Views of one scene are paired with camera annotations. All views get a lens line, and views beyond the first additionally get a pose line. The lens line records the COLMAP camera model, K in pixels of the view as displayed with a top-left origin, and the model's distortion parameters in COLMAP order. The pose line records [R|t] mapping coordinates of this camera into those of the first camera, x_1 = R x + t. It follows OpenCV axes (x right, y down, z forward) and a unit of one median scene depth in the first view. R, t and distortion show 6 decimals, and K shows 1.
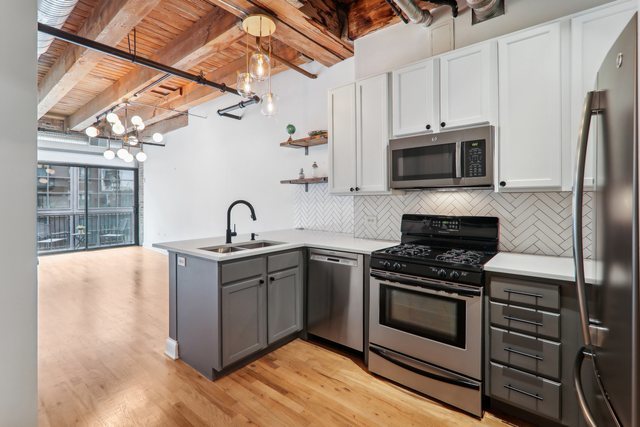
lens RADIAL K [[302.2, 0, 323.0], [0, 302.2, 196.3], [0, 0, 1]] dist [-0.014235, 0.000455]
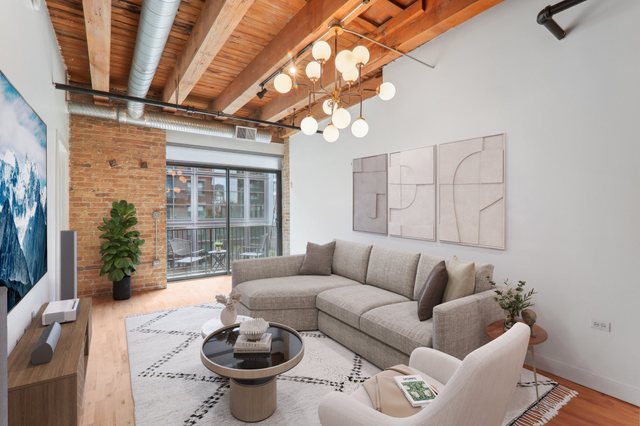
lens RADIAL K [[302.2, 0, 317.3], [0, 302.2, 211.9], [0, 0, 1]] dist [-0.014235, 0.000455]
pose [[0.959919, -0.002224, -0.280267, -0.340977], [0.006734, 0.999863, 0.015129, 0.004364], [0.280195, -0.016410, 0.959803, 0.298988]]
